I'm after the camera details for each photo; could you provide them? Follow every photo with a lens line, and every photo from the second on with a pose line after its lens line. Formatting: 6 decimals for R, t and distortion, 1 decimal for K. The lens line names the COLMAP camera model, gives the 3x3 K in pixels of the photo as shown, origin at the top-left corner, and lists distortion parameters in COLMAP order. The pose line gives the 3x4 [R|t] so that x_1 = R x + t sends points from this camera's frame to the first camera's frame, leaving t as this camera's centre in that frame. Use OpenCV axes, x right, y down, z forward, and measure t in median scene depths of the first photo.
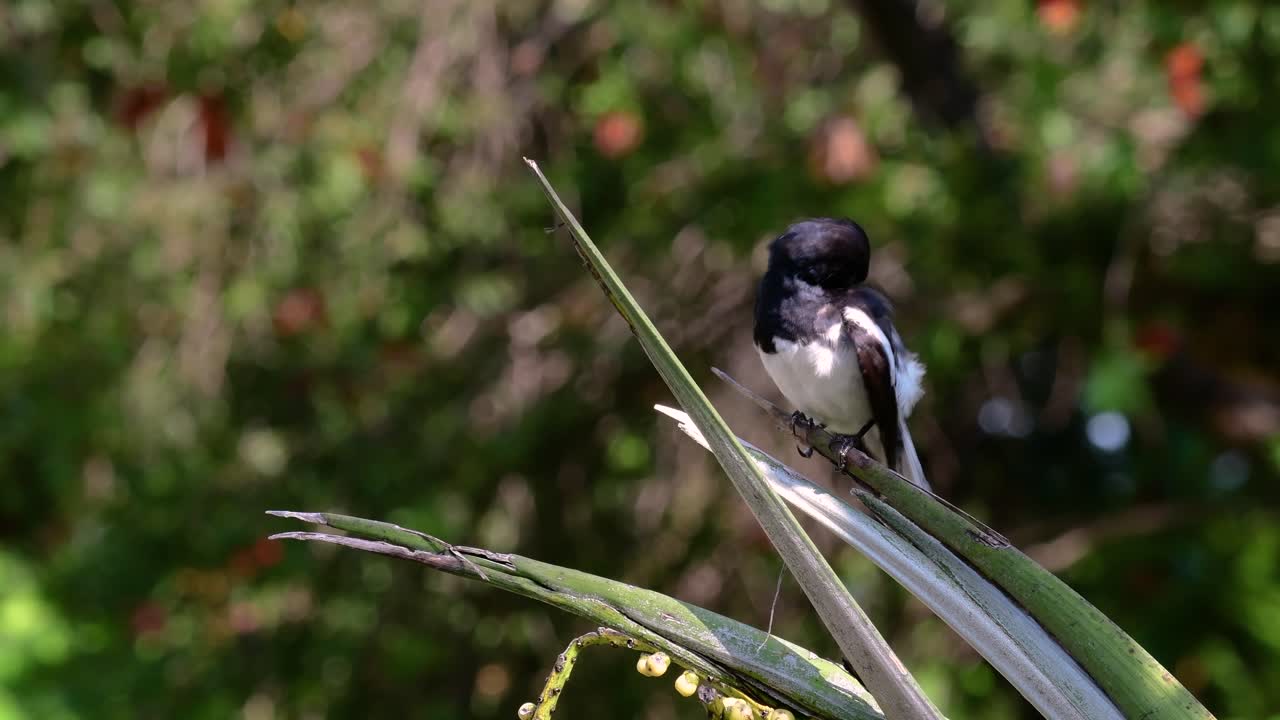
lens RADIAL K [[2796.1, 0, 640.0], [0, 2796.1, 360.0], [0, 0, 1]] dist [0.064347, 0.172425]
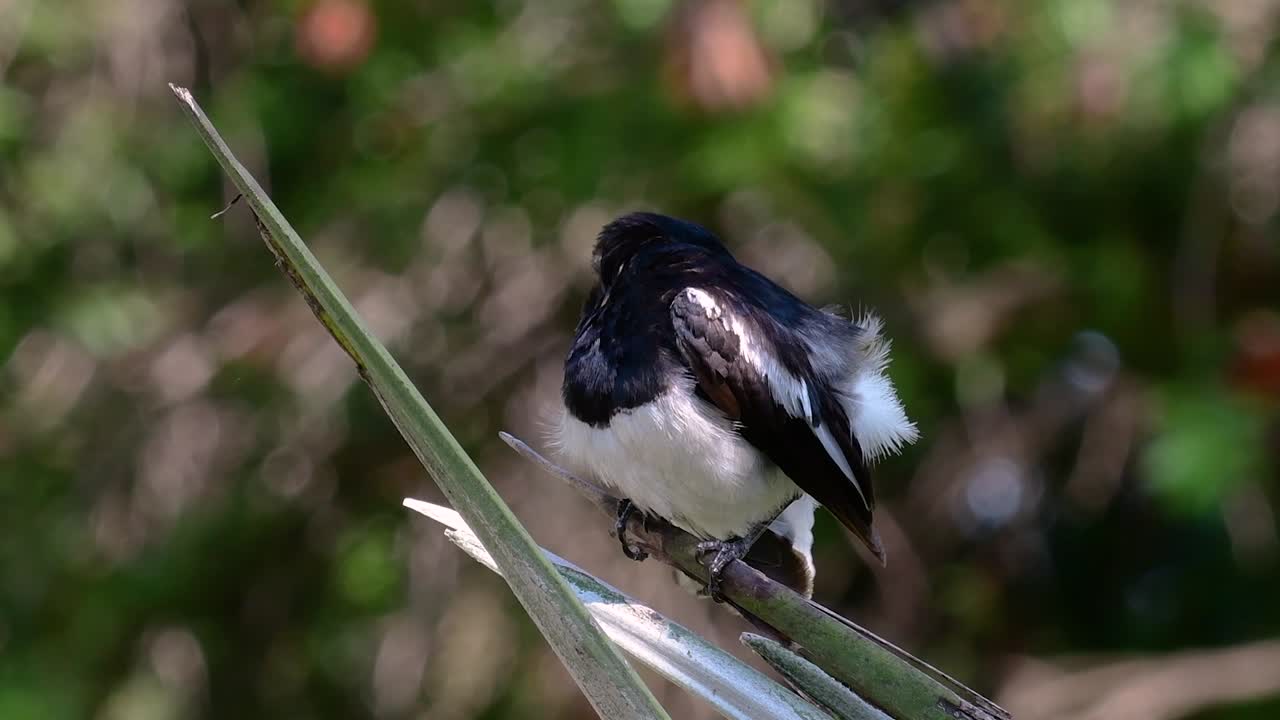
lens RADIAL K [[2796.1, 0, 640.0], [0, 2796.1, 360.0], [0, 0, 1]] dist [0.064347, 0.172425]
pose [[0.995295, -0.022462, 0.094248, 0.000250], [0.023719, 0.999644, -0.012230, -0.004614], [-0.093940, 0.014408, 0.995474, 0.413714]]
